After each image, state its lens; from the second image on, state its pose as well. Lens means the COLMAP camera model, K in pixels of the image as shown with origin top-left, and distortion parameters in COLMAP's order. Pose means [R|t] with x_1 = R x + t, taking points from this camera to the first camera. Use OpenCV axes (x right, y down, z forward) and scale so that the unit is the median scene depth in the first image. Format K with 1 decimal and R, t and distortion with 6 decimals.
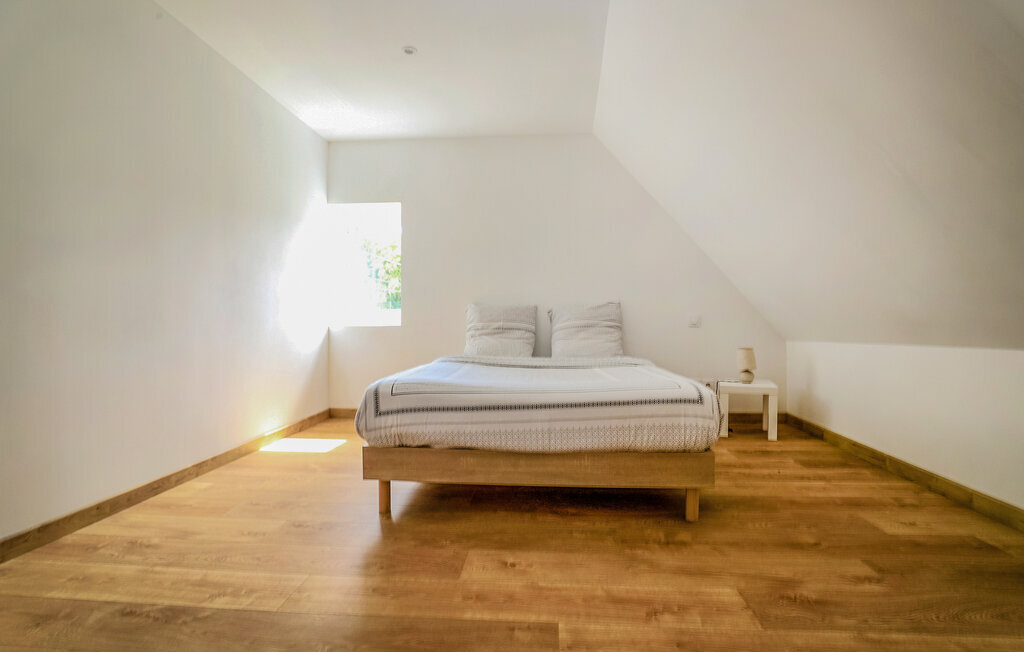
lens RADIAL K [[475.0, 0, 518.5], [0, 475.0, 327.4], [0, 0, 1]] dist [-0.030855, 0.006190]
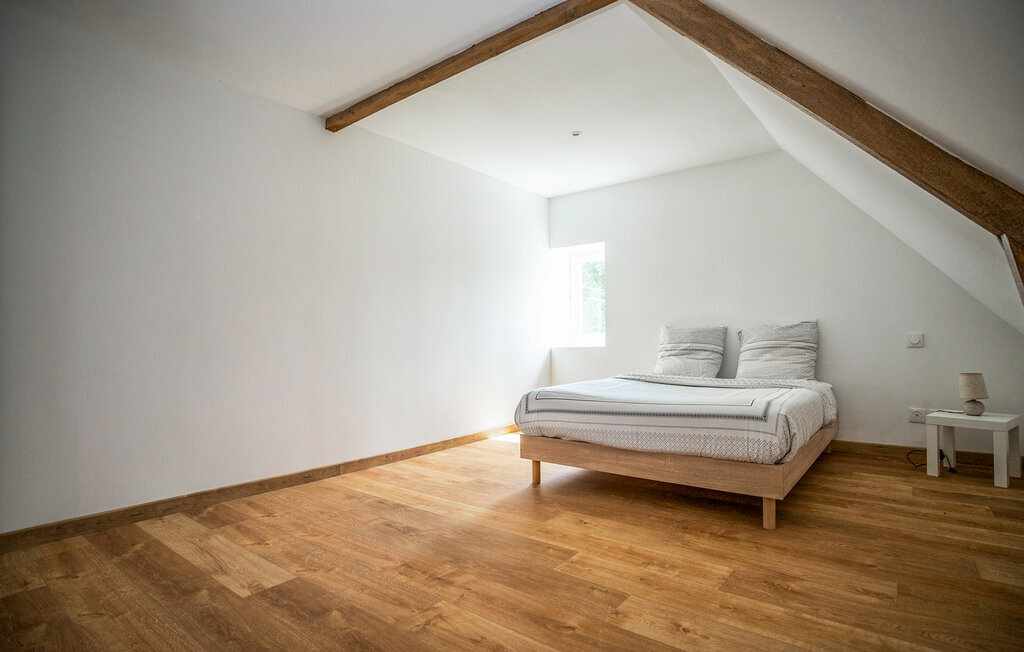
lens RADIAL K [[475.0, 0, 507.1], [0, 475.0, 323.3], [0, 0, 1]] dist [-0.030855, 0.006190]
pose [[0.838910, -0.030153, -0.543435, 0.462277], [0.004621, 0.998823, -0.048288, -0.017058], [0.544251, 0.037998, 0.838061, -0.260056]]
